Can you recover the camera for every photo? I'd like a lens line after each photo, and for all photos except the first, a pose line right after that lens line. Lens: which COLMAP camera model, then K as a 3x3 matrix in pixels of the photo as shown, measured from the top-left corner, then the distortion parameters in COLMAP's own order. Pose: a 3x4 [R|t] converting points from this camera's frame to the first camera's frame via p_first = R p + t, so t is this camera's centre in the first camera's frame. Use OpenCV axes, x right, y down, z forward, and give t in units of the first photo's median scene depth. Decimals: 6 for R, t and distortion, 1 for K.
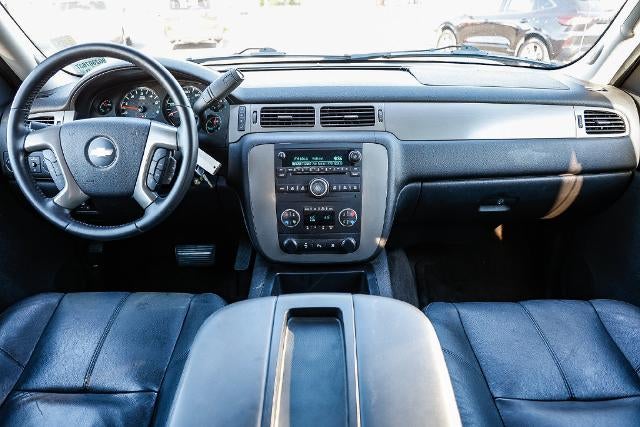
lens RADIAL K [[438.8, 0, 320.3], [0, 438.8, 216.3], [0, 0, 1]] dist [-0.049849, 0.042136]
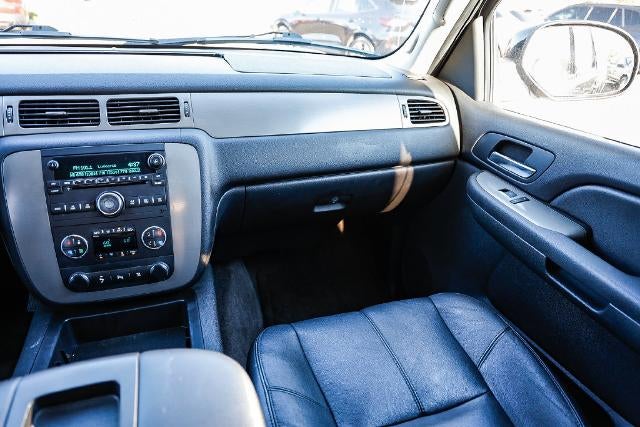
lens RADIAL K [[438.8, 0, 319.4], [0, 438.8, 214.0], [0, 0, 1]] dist [-0.049849, 0.042136]
pose [[0.943223, -0.089907, 0.319761, 0.095716], [0.089147, 0.995873, 0.017048, -0.026583], [-0.319974, 0.012426, 0.947345, 0.152650]]
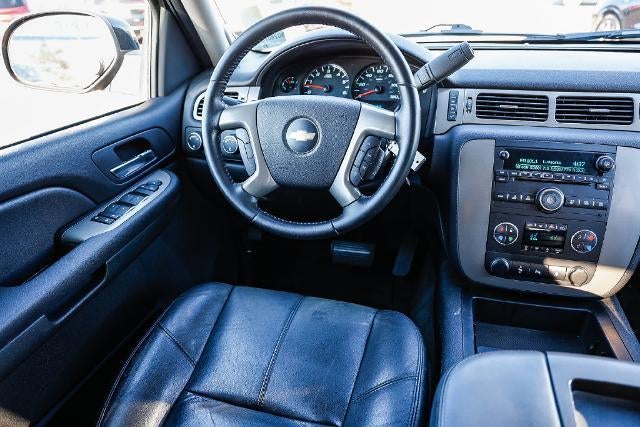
lens RADIAL K [[438.8, 0, 317.0], [0, 438.8, 212.6], [0, 0, 1]] dist [-0.049849, 0.042136]
pose [[0.964421, 0.106968, -0.241763, -0.210786], [-0.102351, 0.994246, 0.031614, -0.023329], [0.243753, -0.005745, 0.969820, 0.143745]]
